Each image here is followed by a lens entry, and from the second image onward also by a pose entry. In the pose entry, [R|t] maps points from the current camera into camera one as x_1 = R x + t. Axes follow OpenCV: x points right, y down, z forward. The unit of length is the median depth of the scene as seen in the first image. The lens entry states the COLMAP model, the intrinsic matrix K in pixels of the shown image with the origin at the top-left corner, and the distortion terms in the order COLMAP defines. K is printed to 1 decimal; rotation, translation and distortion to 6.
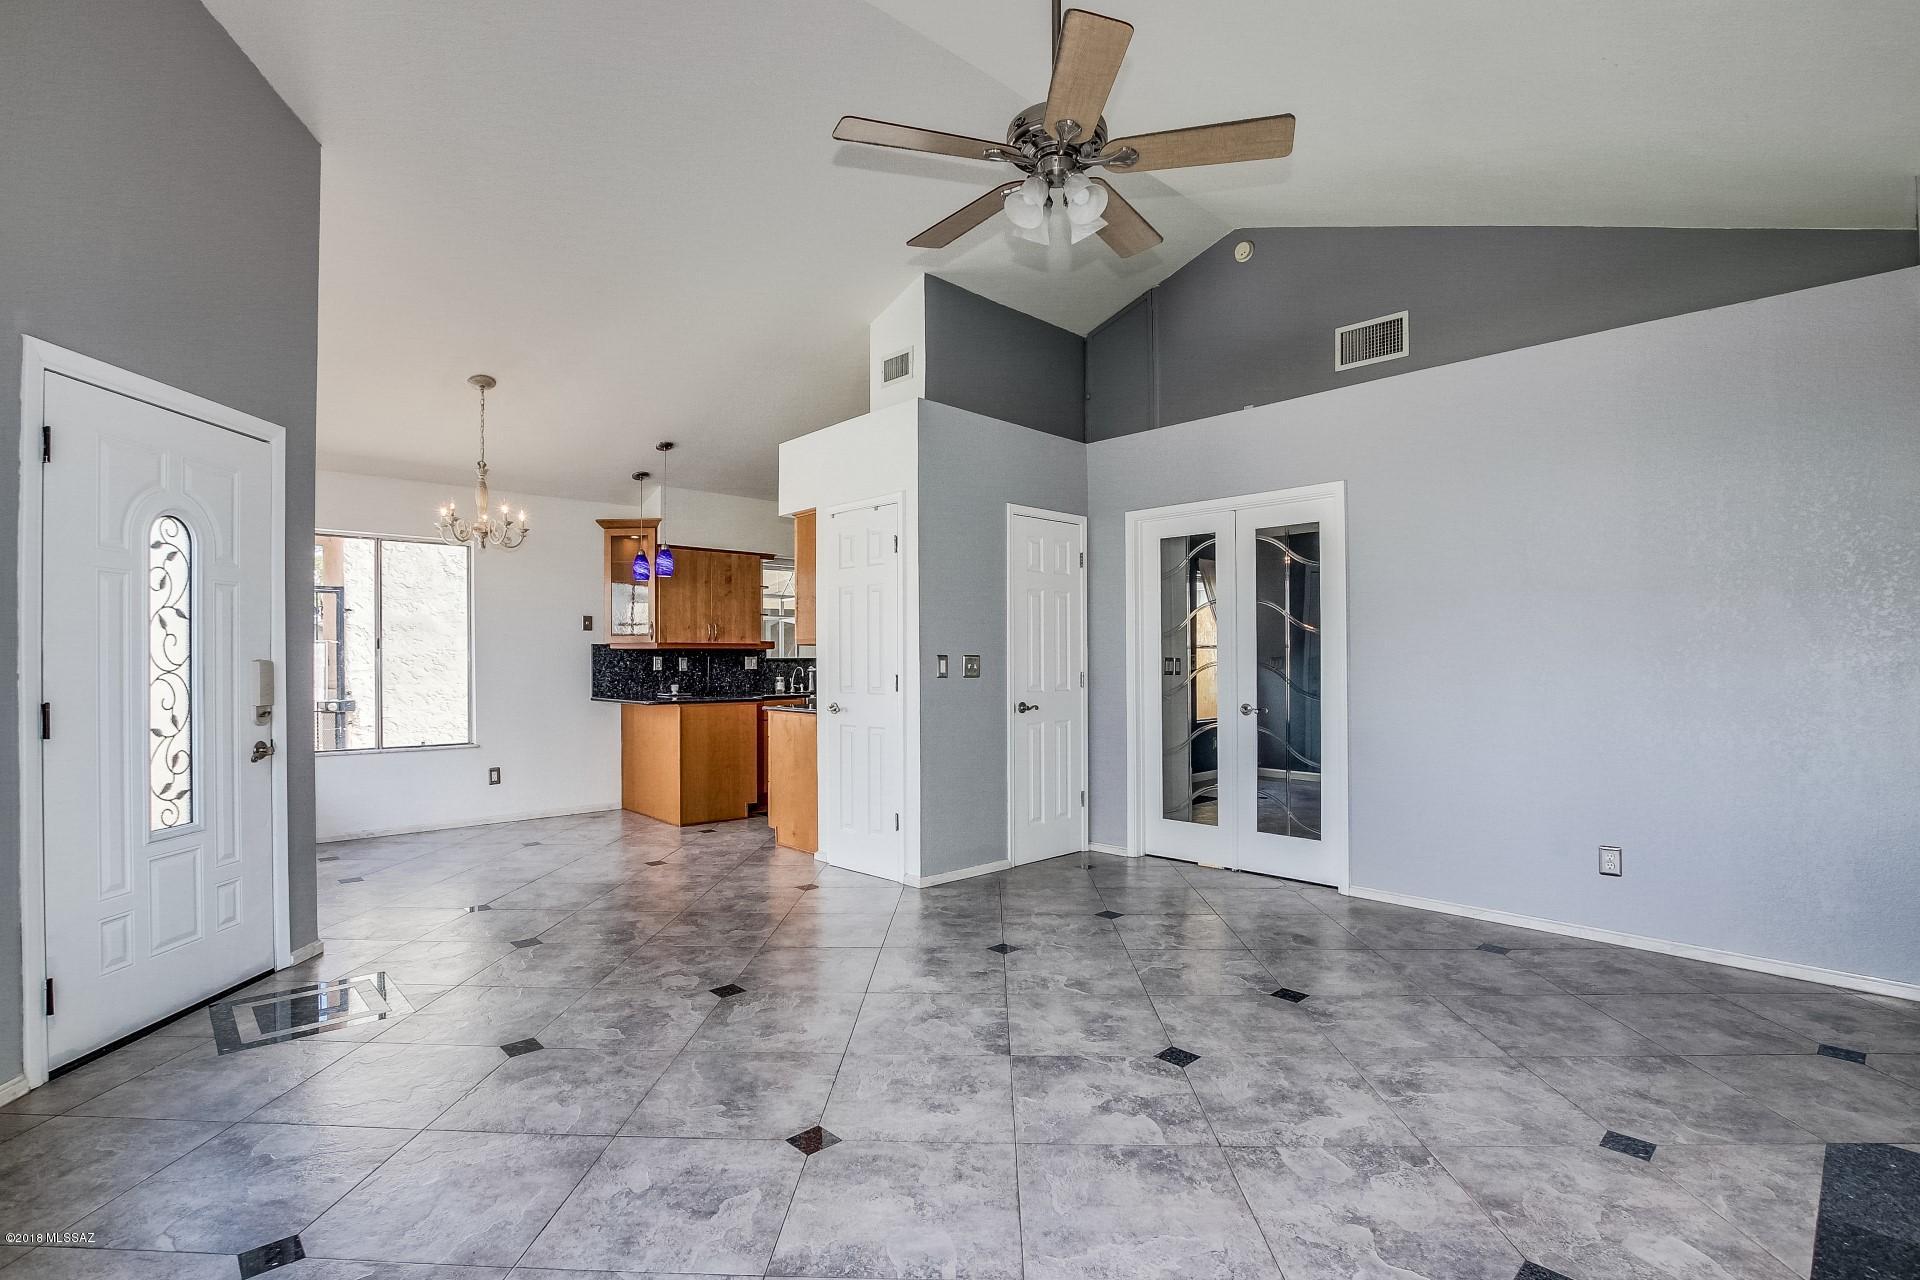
lens RADIAL K [[940.9, 0, 967.1], [0, 940.9, 650.9], [0, 0, 1]] dist [-0.024998, 0.000518]
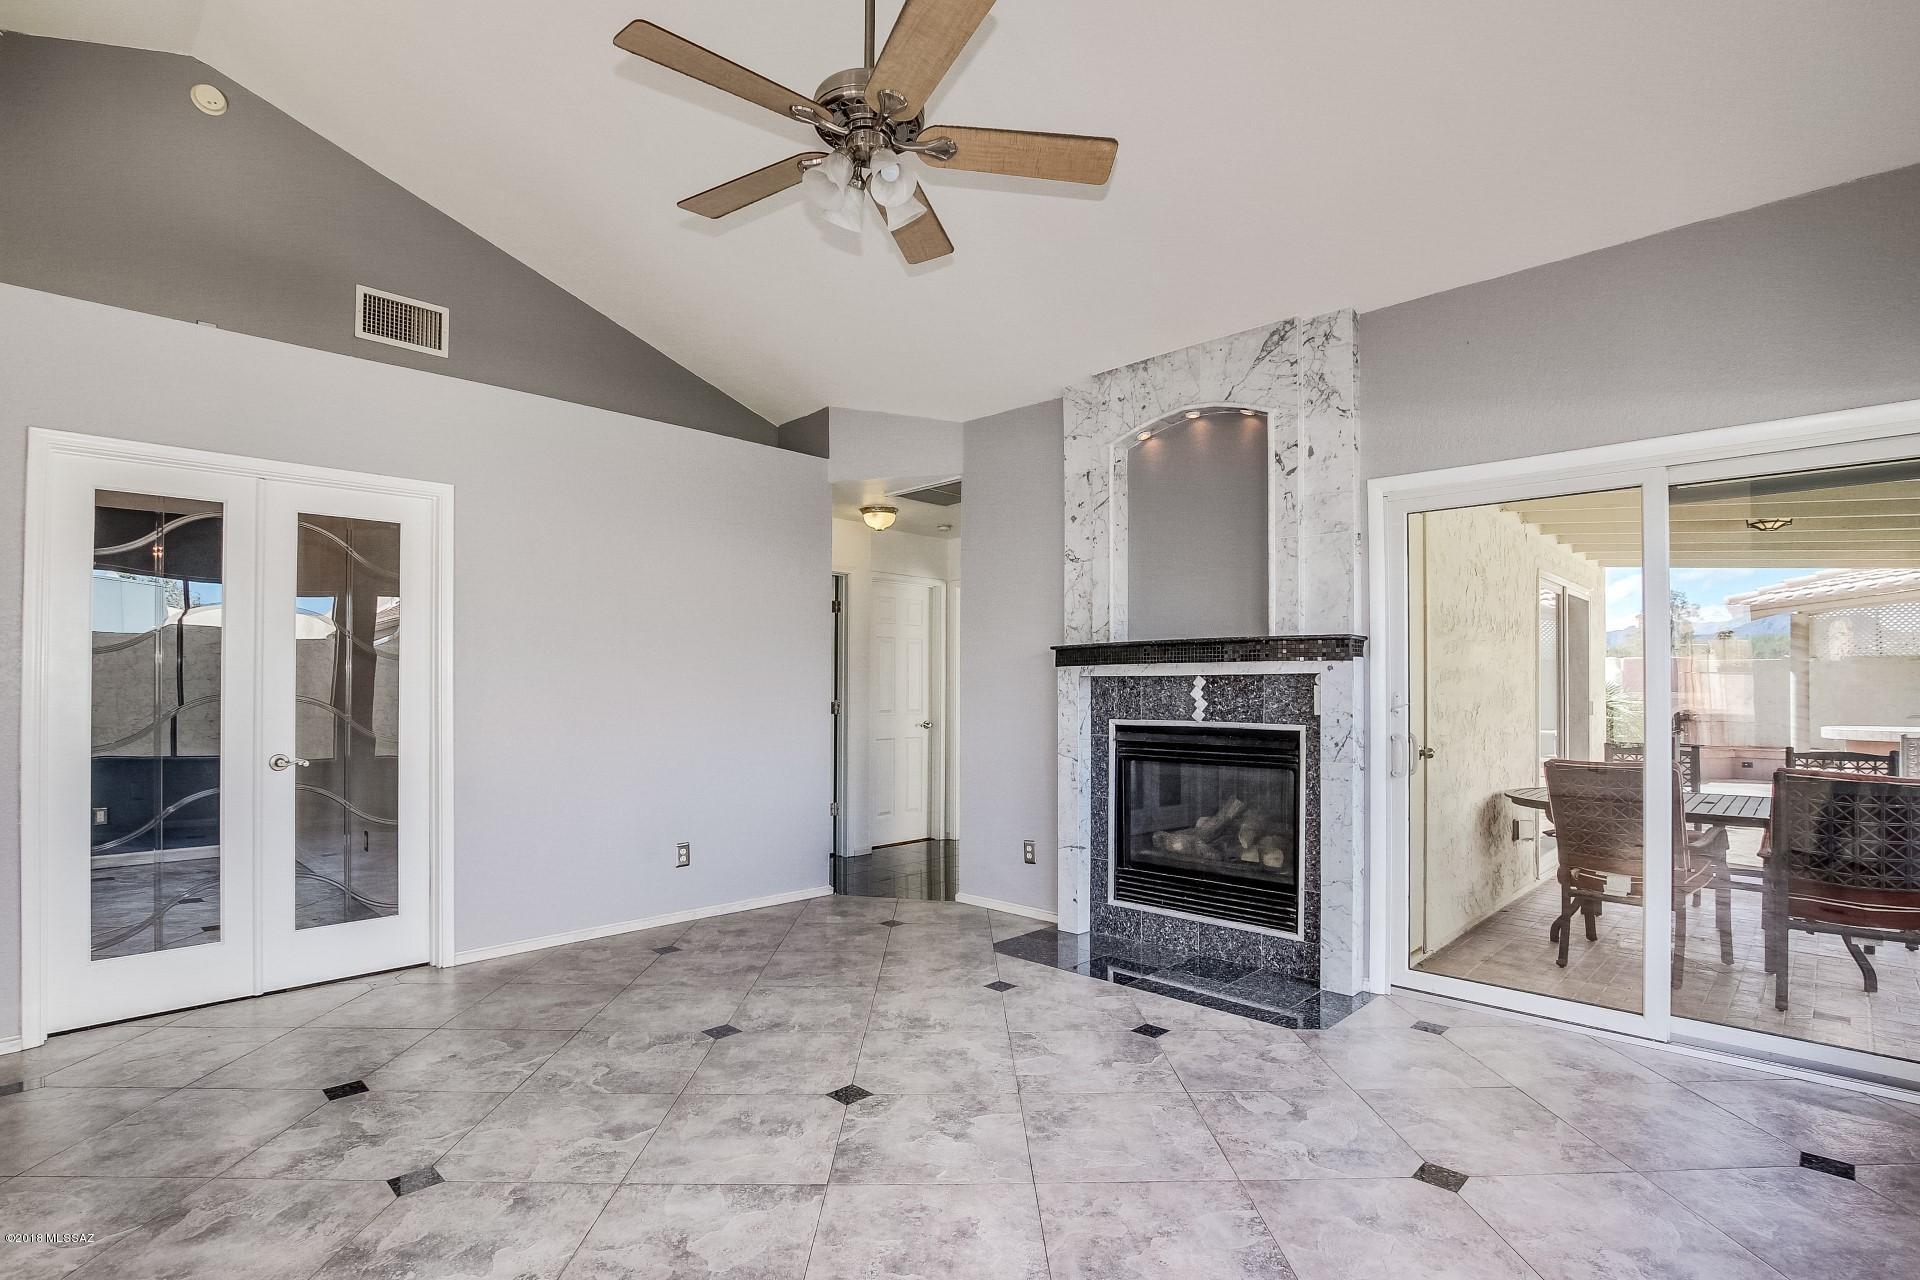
lens RADIAL K [[940.9, 0, 967.1], [0, 940.9, 650.9], [0, 0, 1]] dist [-0.024998, 0.000518]
pose [[-0.064889, 0.041105, 0.997046, -0.709994], [-0.010016, 0.999074, -0.041841, 0.004903], [-0.997842, -0.012702, -0.064417, 0.851661]]
